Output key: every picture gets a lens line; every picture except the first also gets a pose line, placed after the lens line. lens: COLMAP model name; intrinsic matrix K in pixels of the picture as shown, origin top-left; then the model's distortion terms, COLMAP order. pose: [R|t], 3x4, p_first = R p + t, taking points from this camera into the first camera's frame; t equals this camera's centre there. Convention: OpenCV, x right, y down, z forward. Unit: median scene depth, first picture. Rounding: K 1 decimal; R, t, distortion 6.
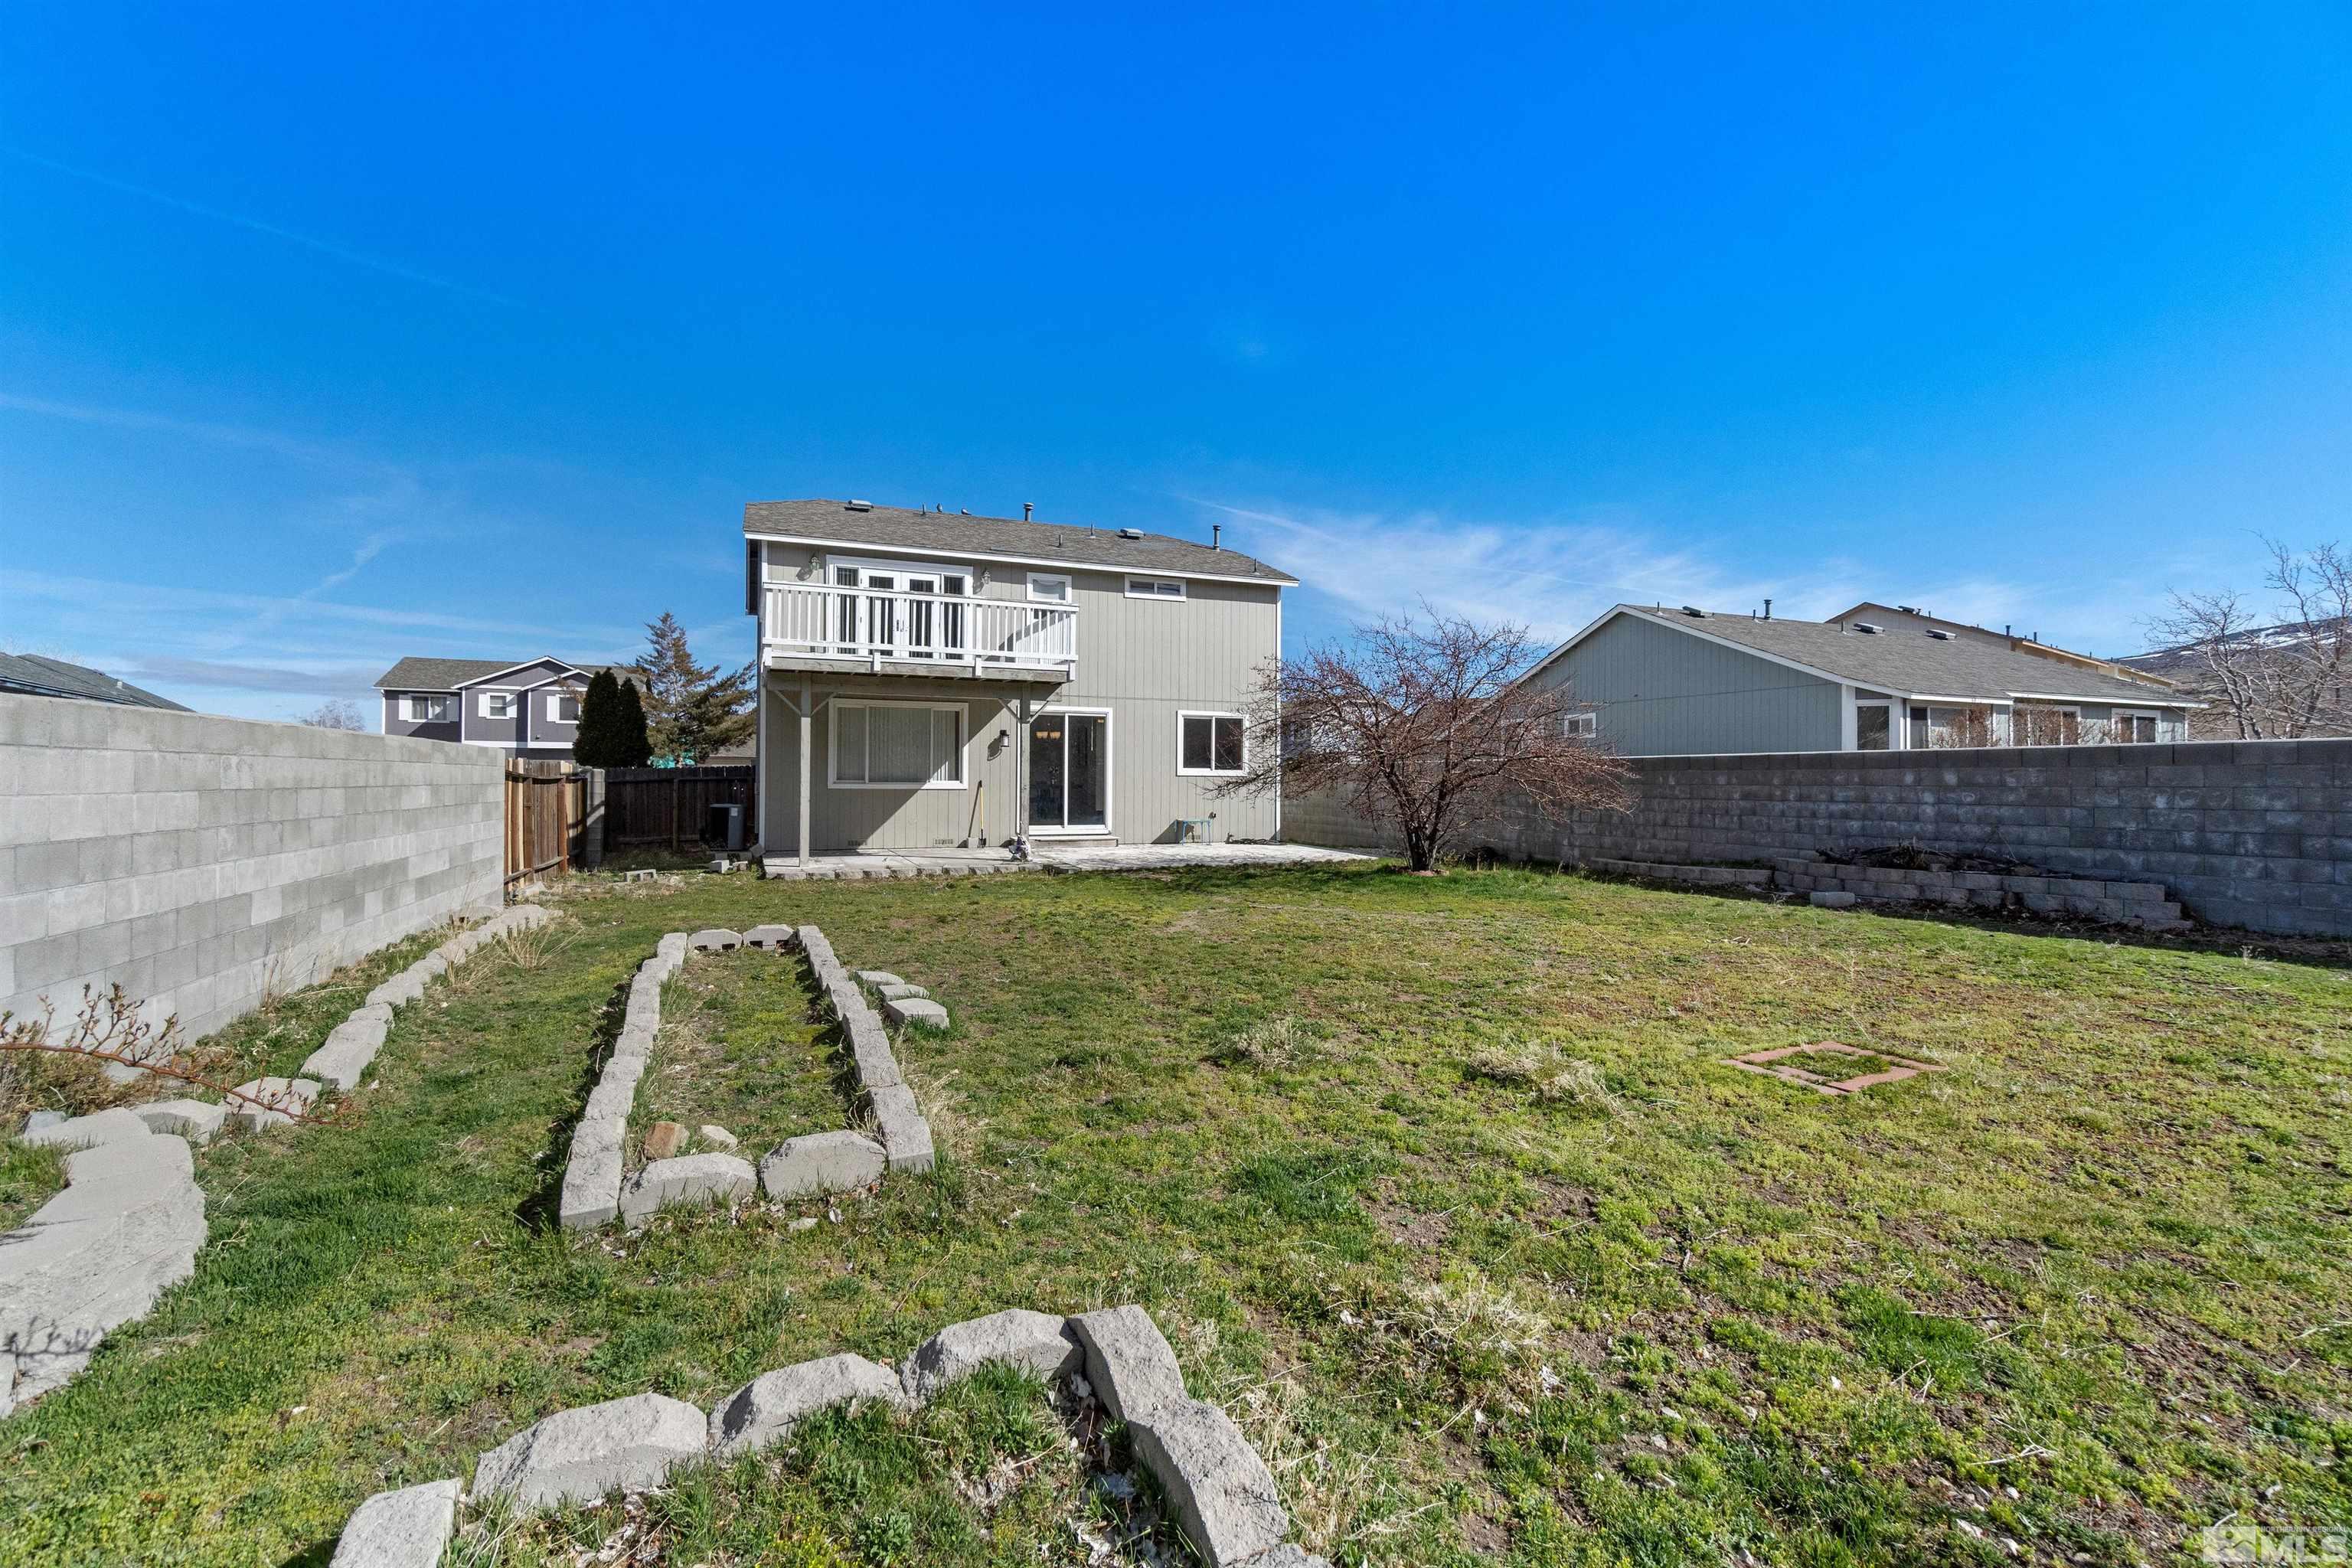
lens RADIAL K [[1018.9, 0, 1159.5], [0, 1018.9, 775.5], [0, 0, 1]] dist [-0.005864, 0.000521]
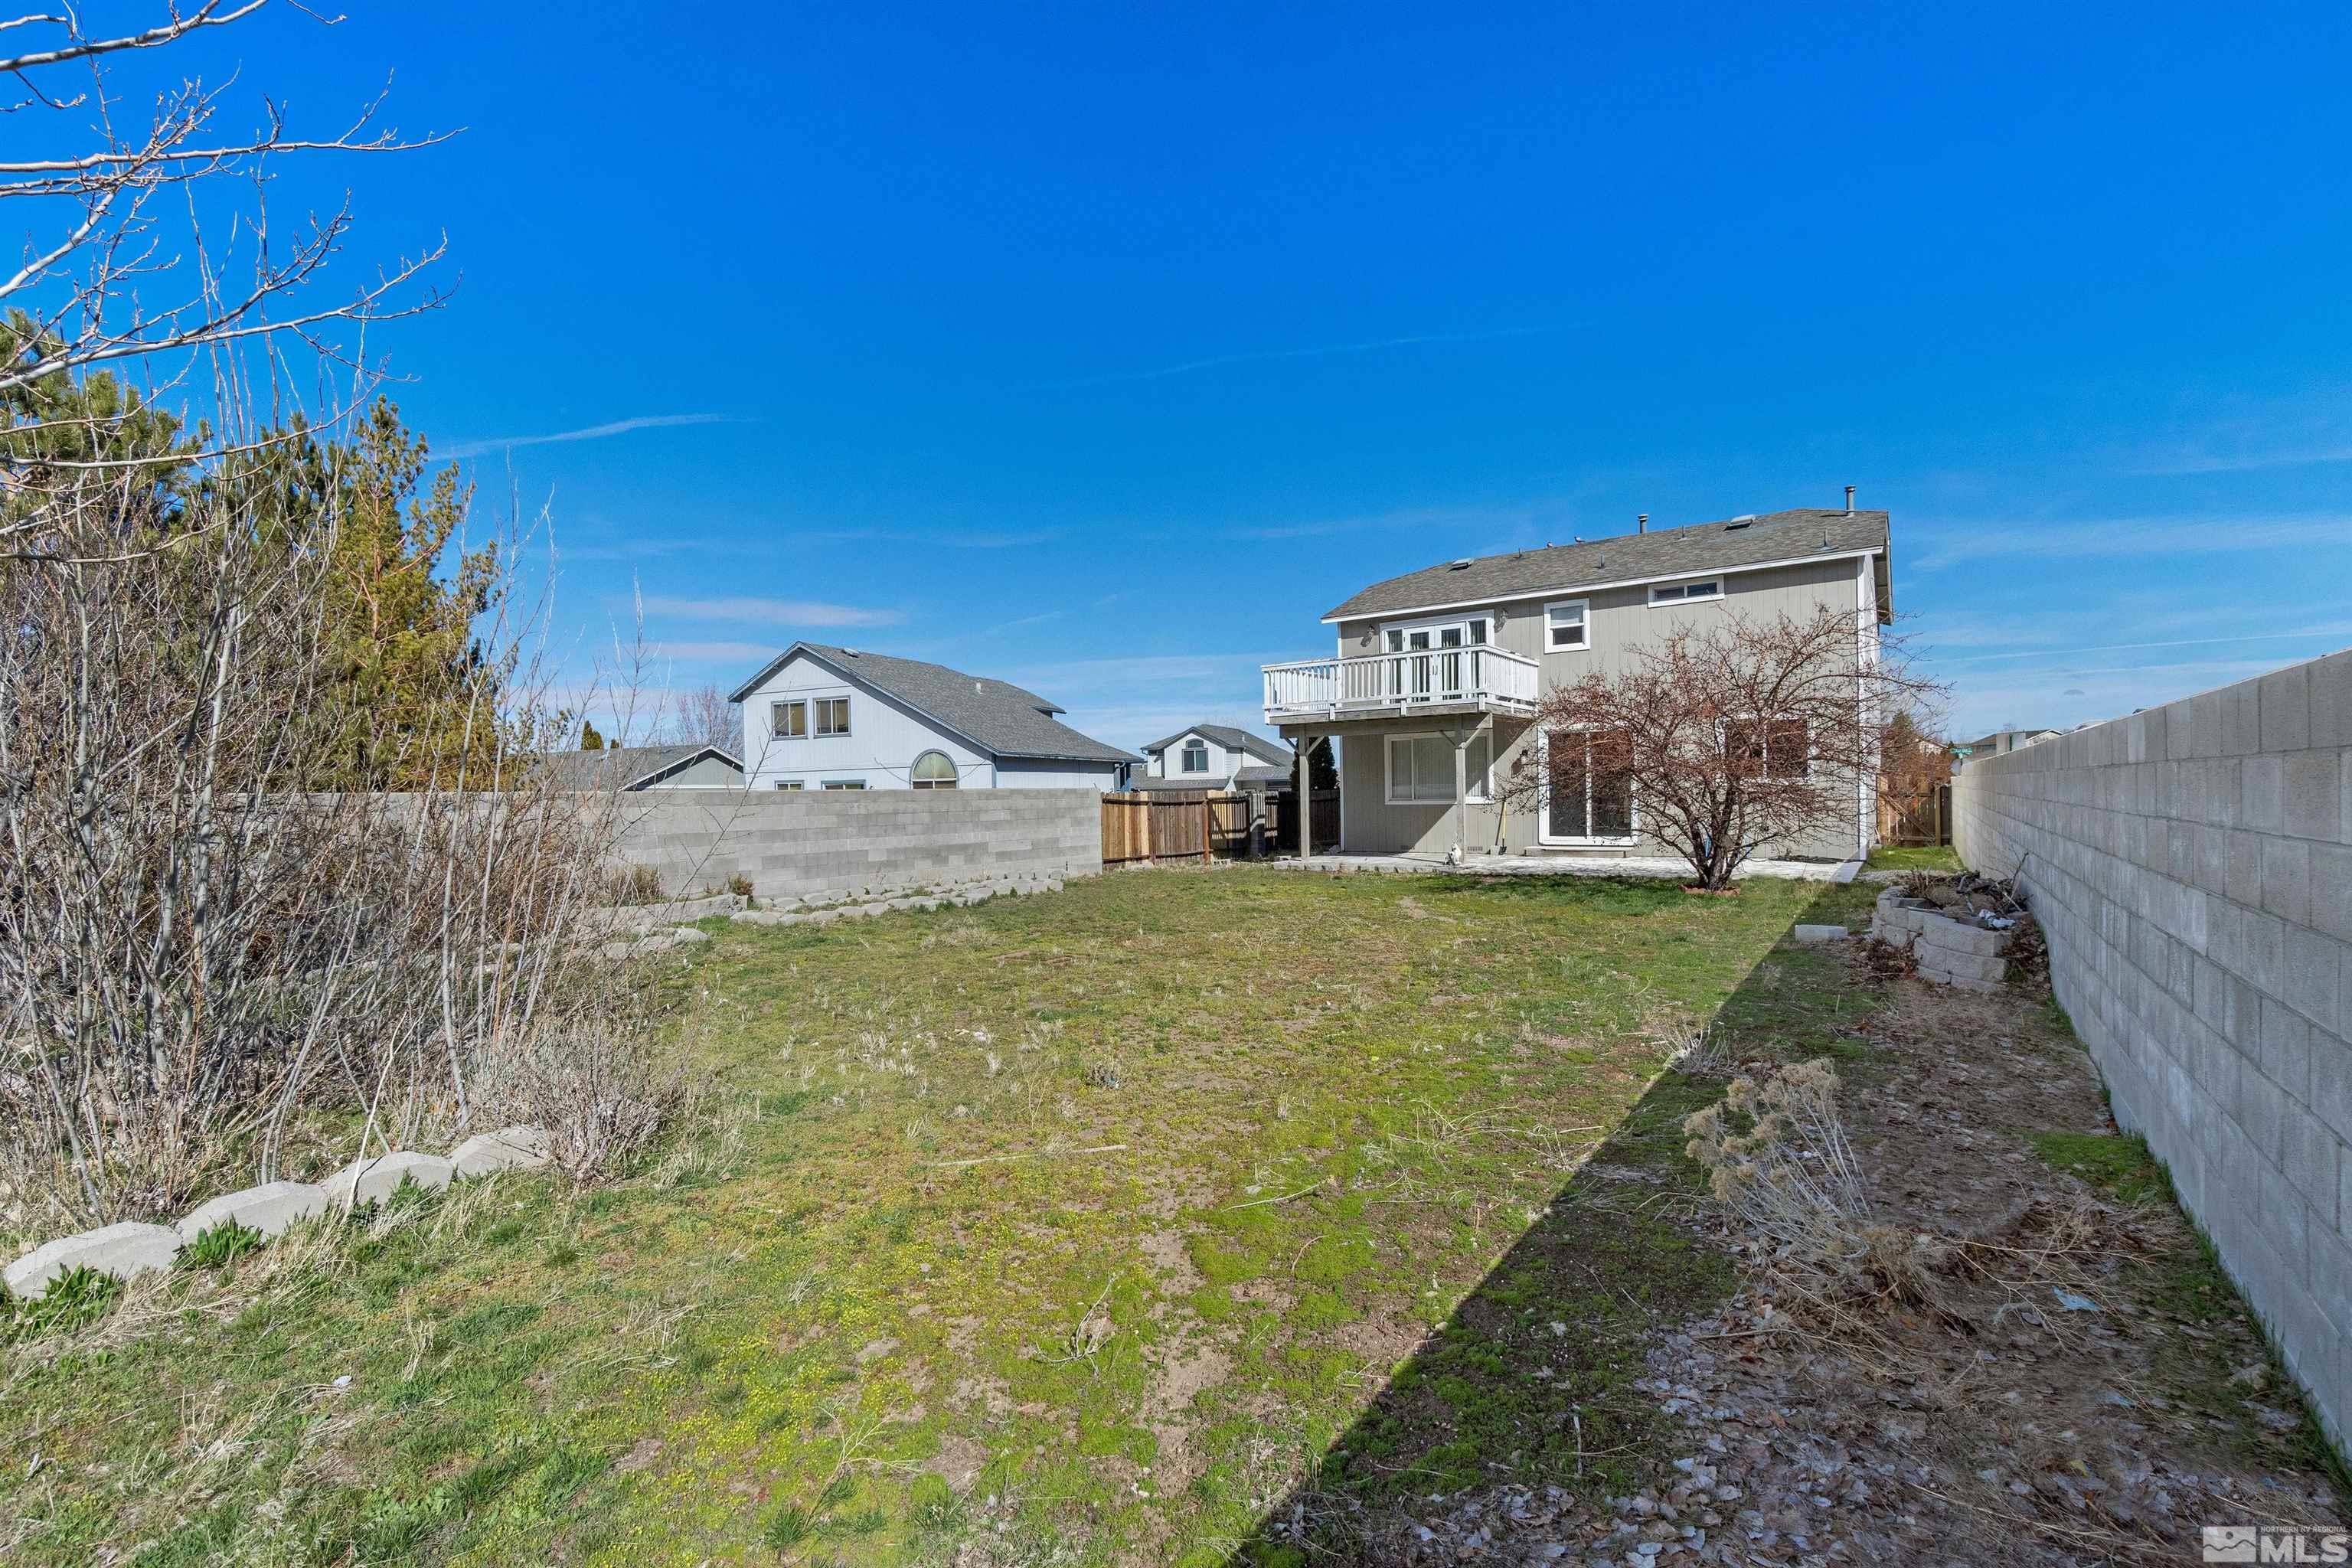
lens RADIAL K [[1018.9, 0, 1167.1], [0, 1018.9, 795.1], [0, 0, 1]] dist [-0.005864, 0.000521]
pose [[0.510982, -0.013601, -0.859484, 0.610892], [0.025519, 0.999674, -0.000647, -0.004725], [0.859212, -0.021603, 0.511163, 0.093662]]
